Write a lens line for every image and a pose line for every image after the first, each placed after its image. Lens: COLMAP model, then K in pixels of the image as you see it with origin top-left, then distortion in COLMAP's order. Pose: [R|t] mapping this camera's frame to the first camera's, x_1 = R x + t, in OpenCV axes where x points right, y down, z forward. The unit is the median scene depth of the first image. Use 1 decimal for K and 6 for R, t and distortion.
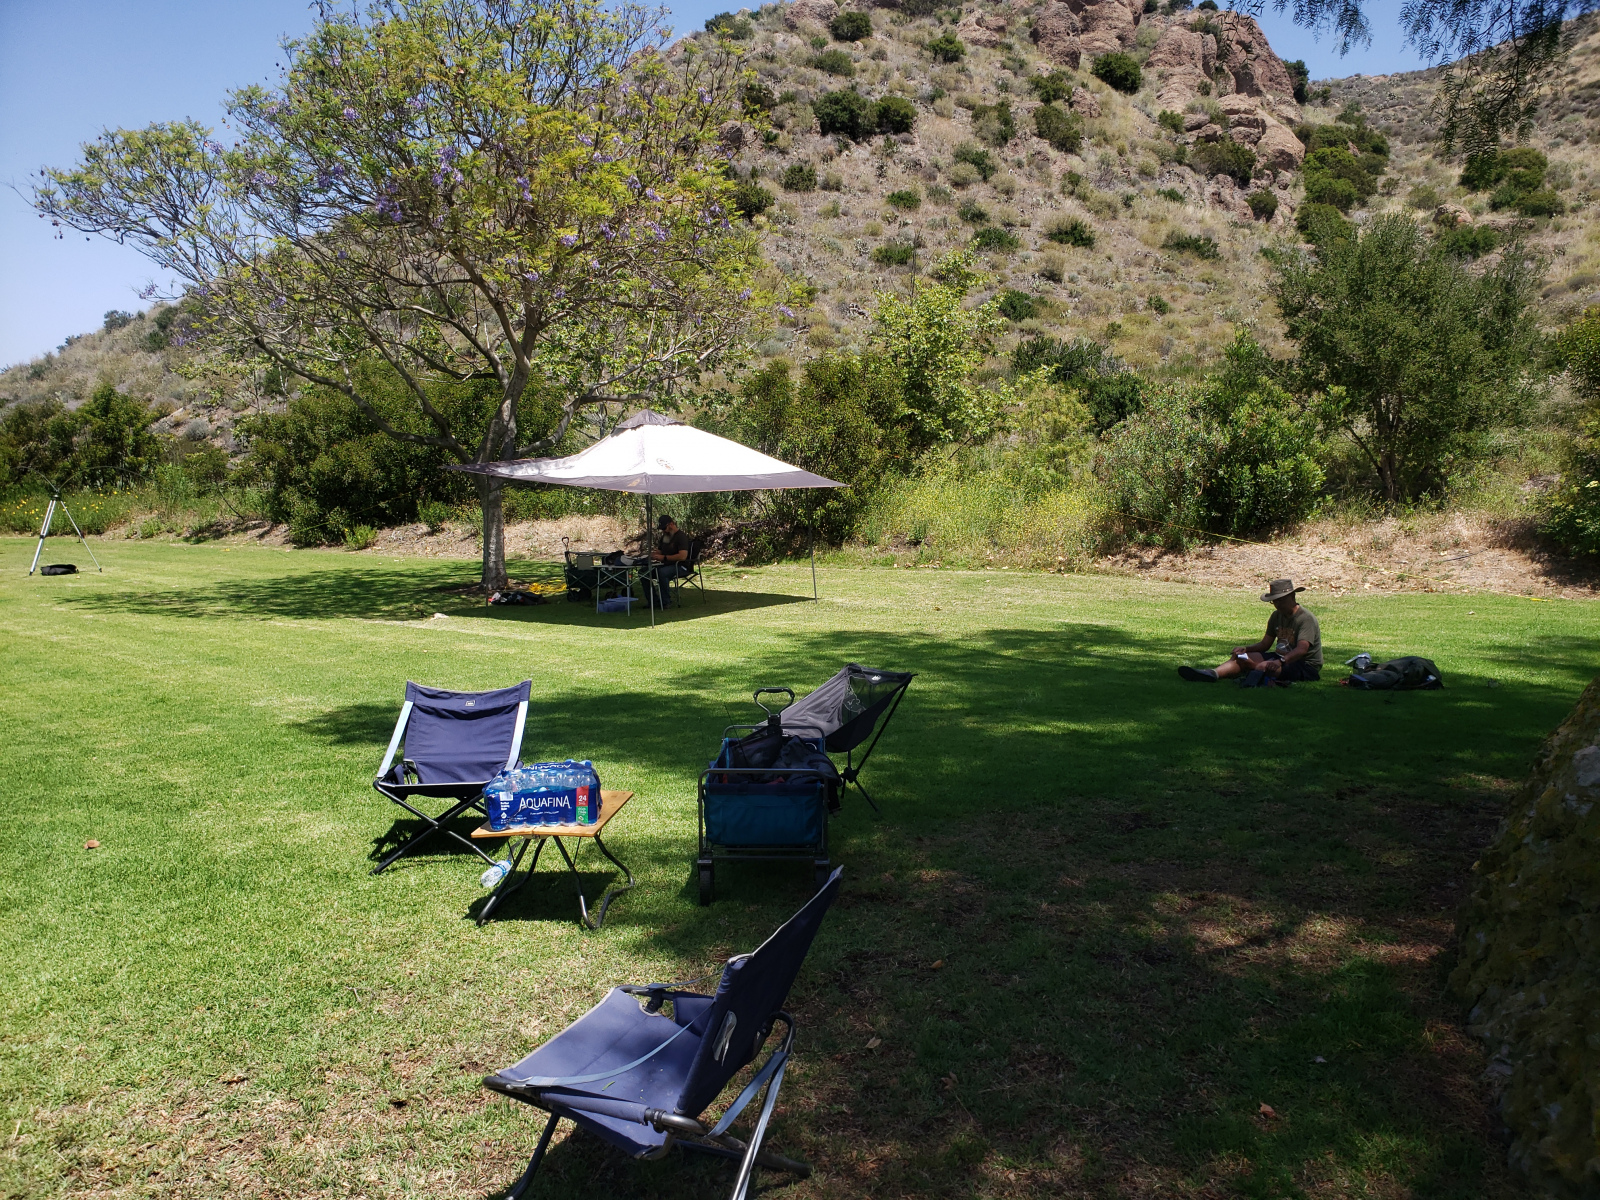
lens RADIAL K [[1263.0, 0, 800.0], [0, 1263.0, 600.0], [0, 0, 1]] dist [0.053427, -0.000397]
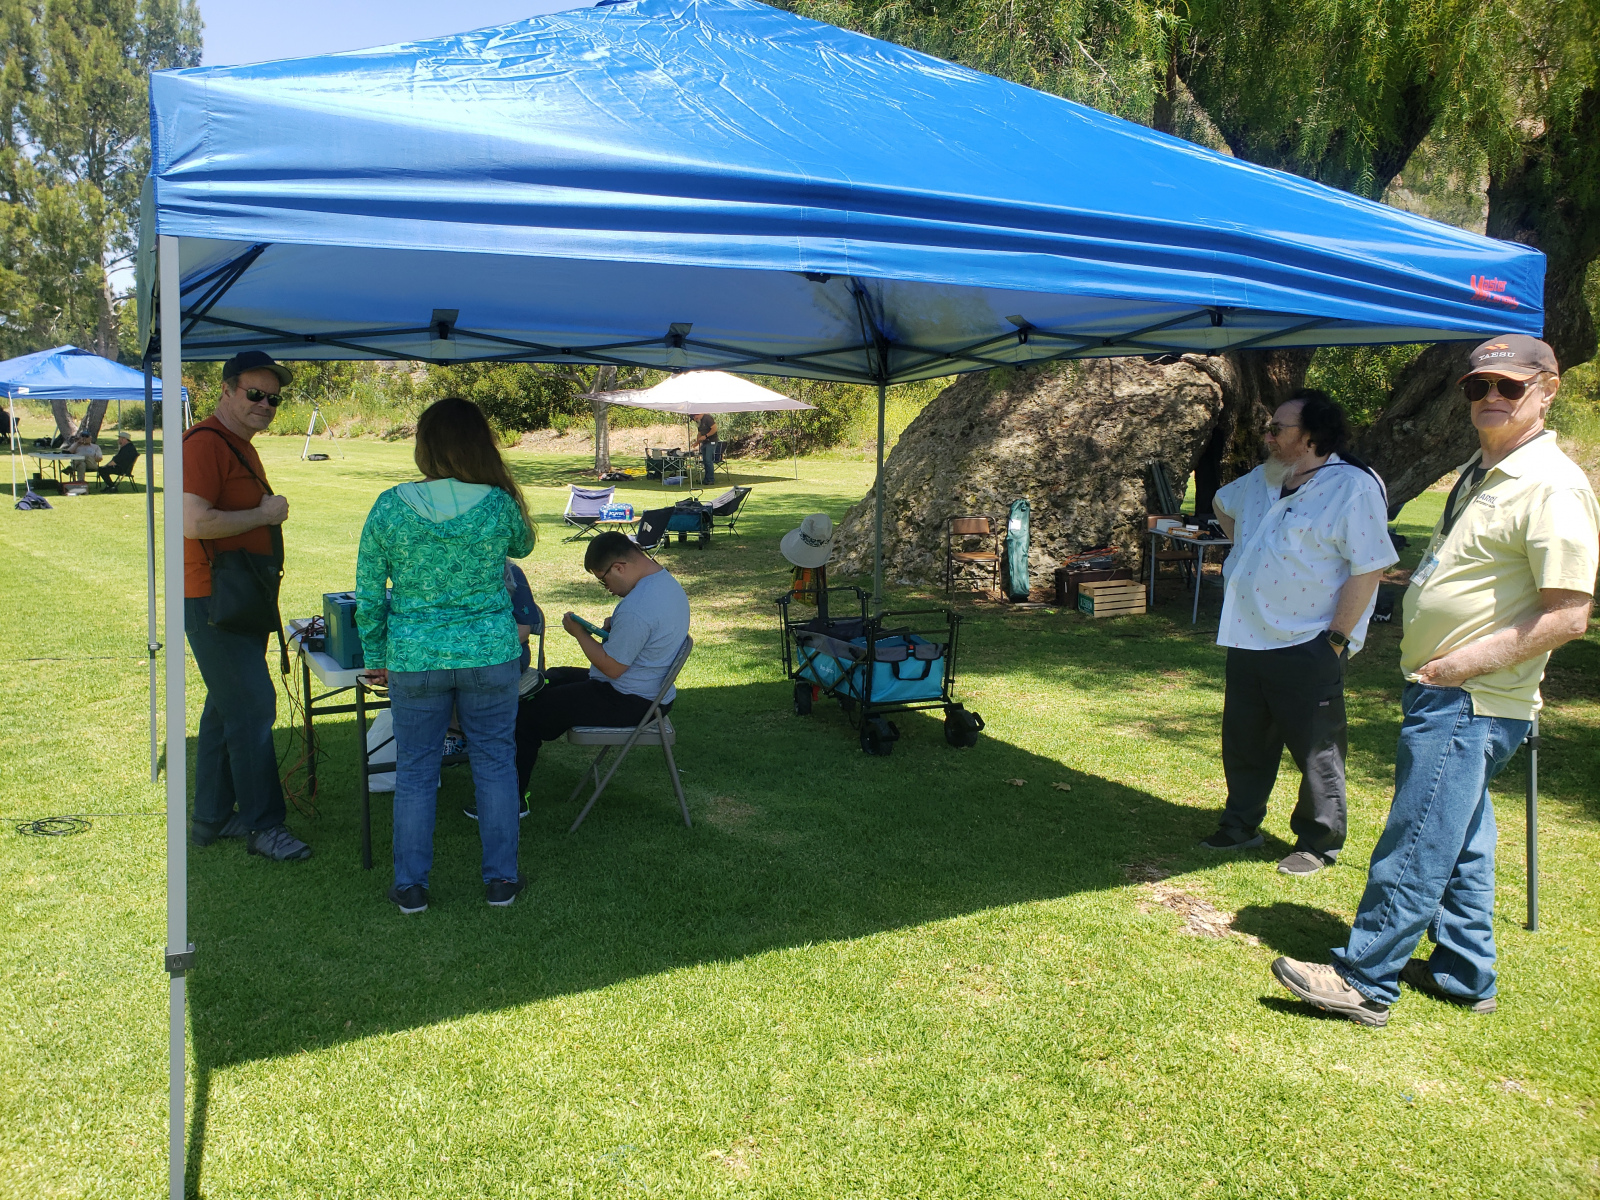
lens RADIAL K [[1263.0, 0, 800.0], [0, 1263.0, 600.0], [0, 0, 1]] dist [0.053427, -0.000397]
pose [[0.996461, 0.019616, -0.081738, 0.120726], [-0.013559, 0.997165, 0.074014, 0.026806], [0.082958, -0.072643, 0.993902, -0.495525]]
